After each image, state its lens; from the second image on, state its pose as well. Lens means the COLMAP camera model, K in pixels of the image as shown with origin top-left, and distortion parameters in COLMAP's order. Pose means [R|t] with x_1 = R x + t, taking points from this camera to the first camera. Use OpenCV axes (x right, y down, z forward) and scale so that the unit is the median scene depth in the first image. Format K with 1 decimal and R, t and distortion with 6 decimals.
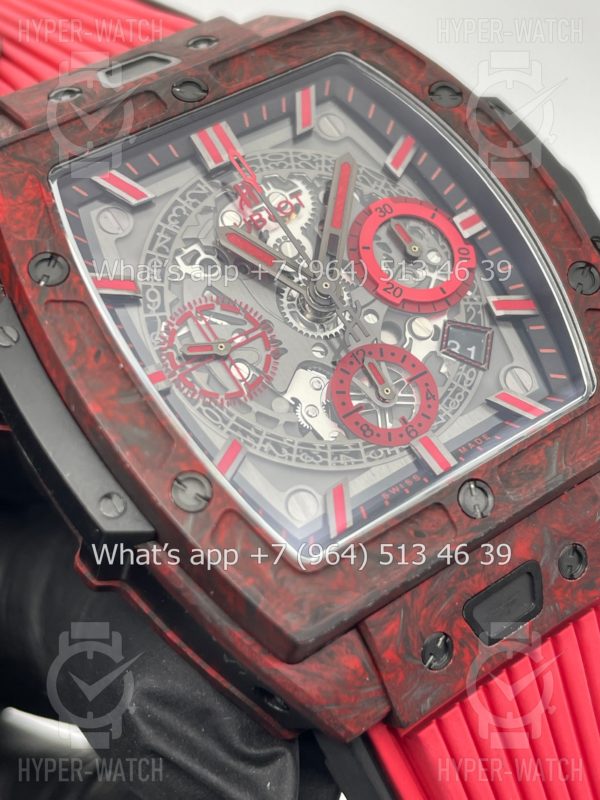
lens RADIAL K [[1284.0, 0, 295.9], [0, 1284.0, 398.2], [0, 0, 1]] dist [0.095452, 0.000000]
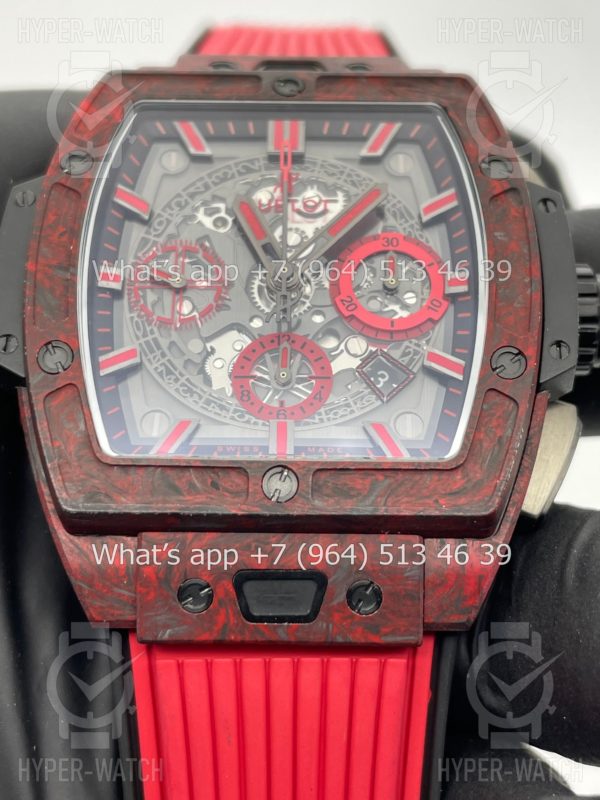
lens RADIAL K [[1284.0, 0, 298.5], [0, 1284.0, 407.3], [0, 0, 1]] dist [0.095452, 0.000000]
pose [[0.805025, 0.405110, -0.433383, 0.559580], [-0.443560, 0.896139, 0.013746, -0.001425], [0.393940, 0.181166, 0.901105, 0.016416]]
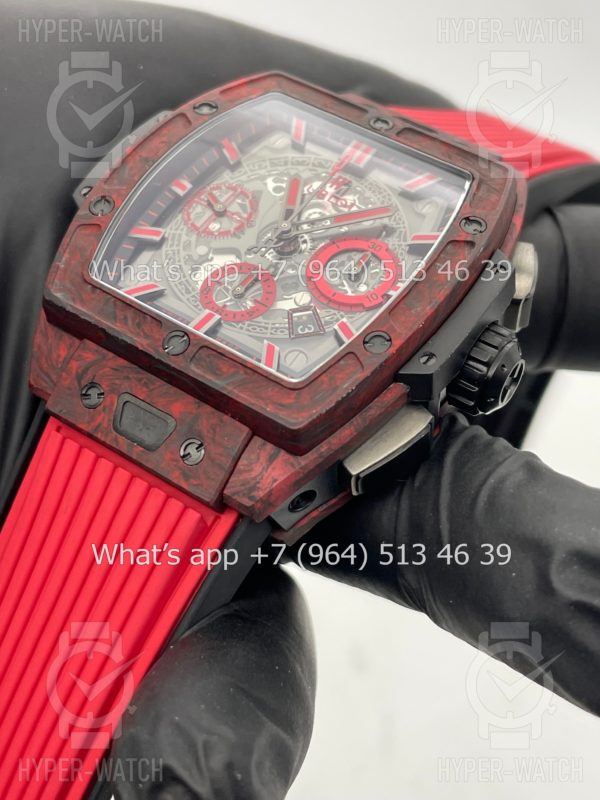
lens RADIAL K [[1284.0, 0, 300.1], [0, 1284.0, 398.7], [0, 0, 1]] dist [0.095452, 0.000000]
pose [[0.348391, 0.596287, -0.723233, 1.188581], [-0.792706, 0.599196, 0.112164, -0.145854], [0.500240, 0.534234, 0.681435, 0.114528]]
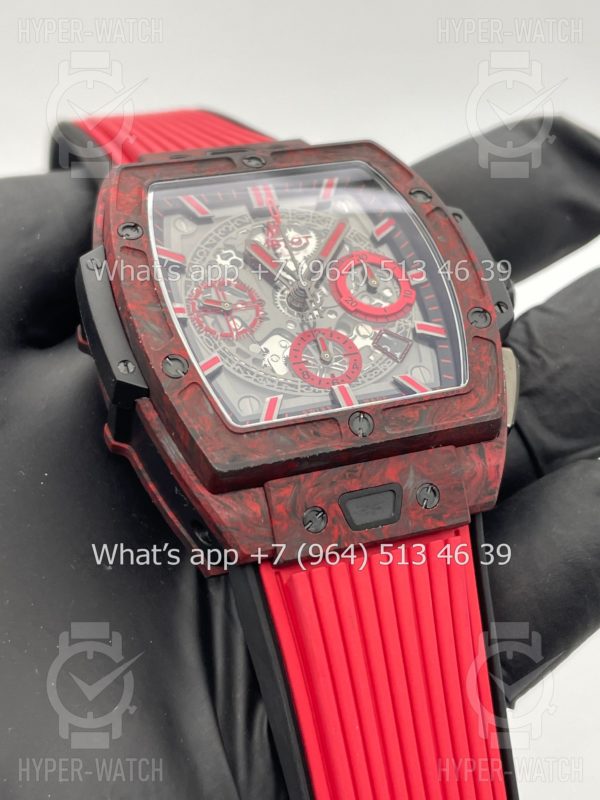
lens RADIAL K [[1284.0, 0, 307.3], [0, 1284.0, 398.7], [0, 0, 1]] dist [0.095452, 0.000000]
pose [[0.966519, 0.191209, -0.171117, 0.309423], [-0.225377, 0.951394, -0.209891, 0.355720], [0.122667, 0.241429, 0.962634, -0.428753]]
